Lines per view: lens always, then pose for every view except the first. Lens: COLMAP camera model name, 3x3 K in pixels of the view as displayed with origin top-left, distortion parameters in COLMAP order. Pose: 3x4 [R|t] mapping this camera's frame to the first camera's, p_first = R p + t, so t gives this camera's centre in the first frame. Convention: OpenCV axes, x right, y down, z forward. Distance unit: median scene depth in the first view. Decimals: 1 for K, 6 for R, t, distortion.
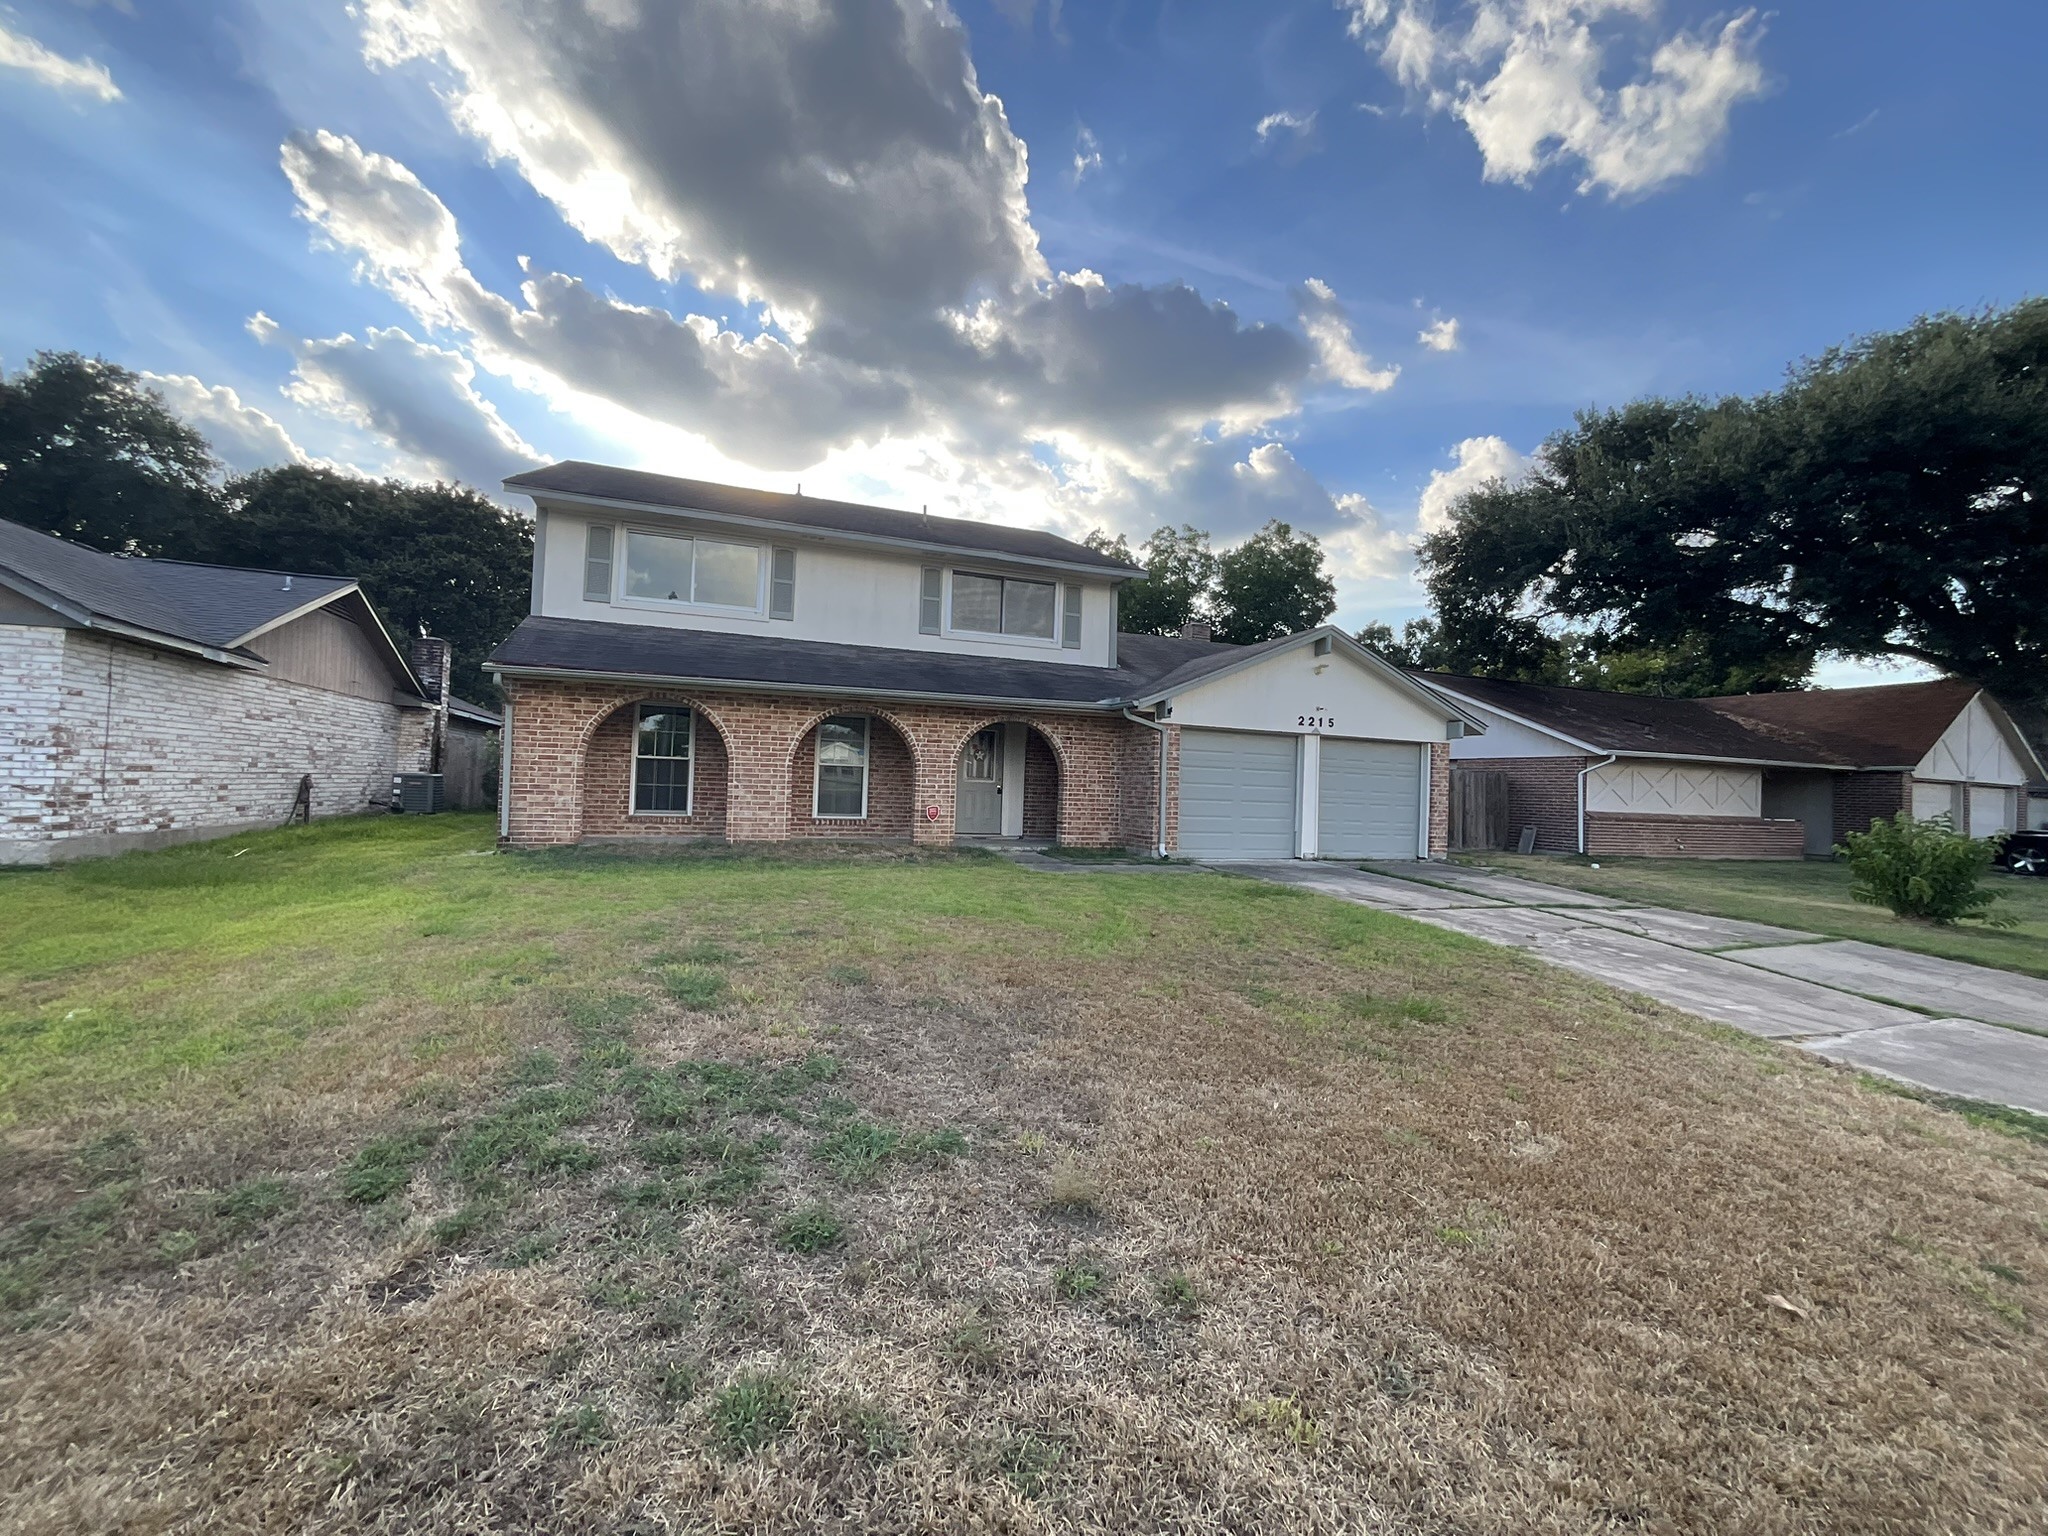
lens RADIAL K [[835.4, 0, 1027.8], [0, 835.4, 768.1], [0, 0, 1]] dist [-0.001432, 0.000532]
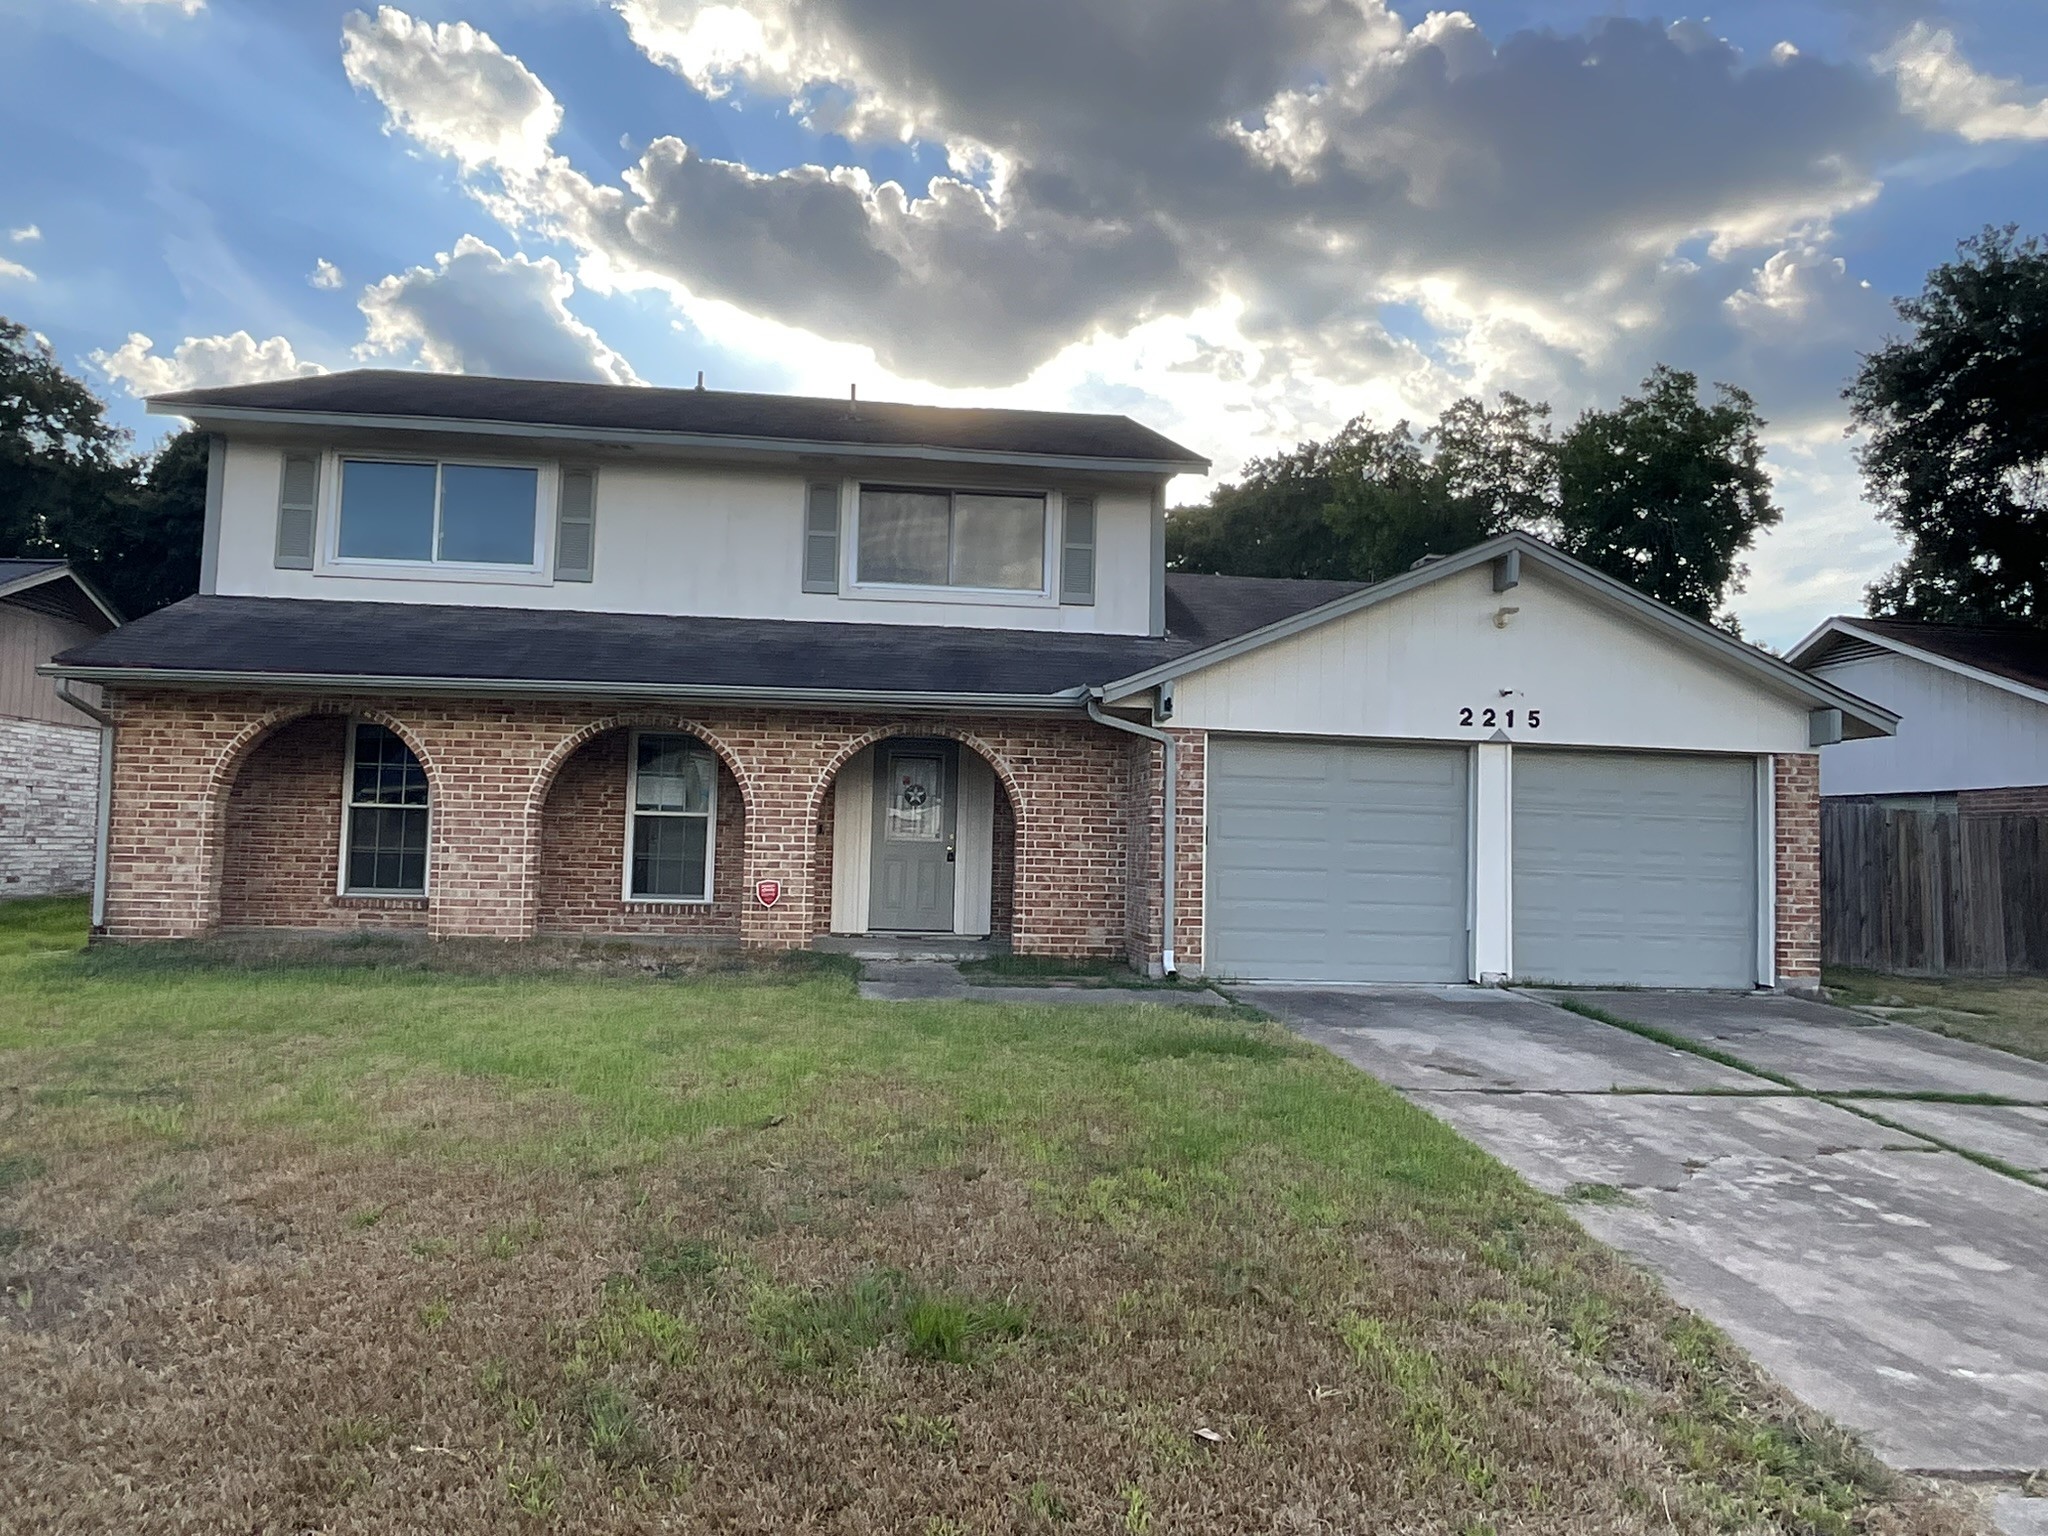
lens RADIAL K [[1339.0, 0, 1024.0], [0, 1339.0, 768.0], [0, 0, 1]] dist [-0.001458, -0.002636]
pose [[0.967003, -0.022939, -0.253731, 0.270164], [0.011296, 0.998819, -0.047251, 0.011537], [0.254515, 0.042825, 0.966120, 0.123035]]
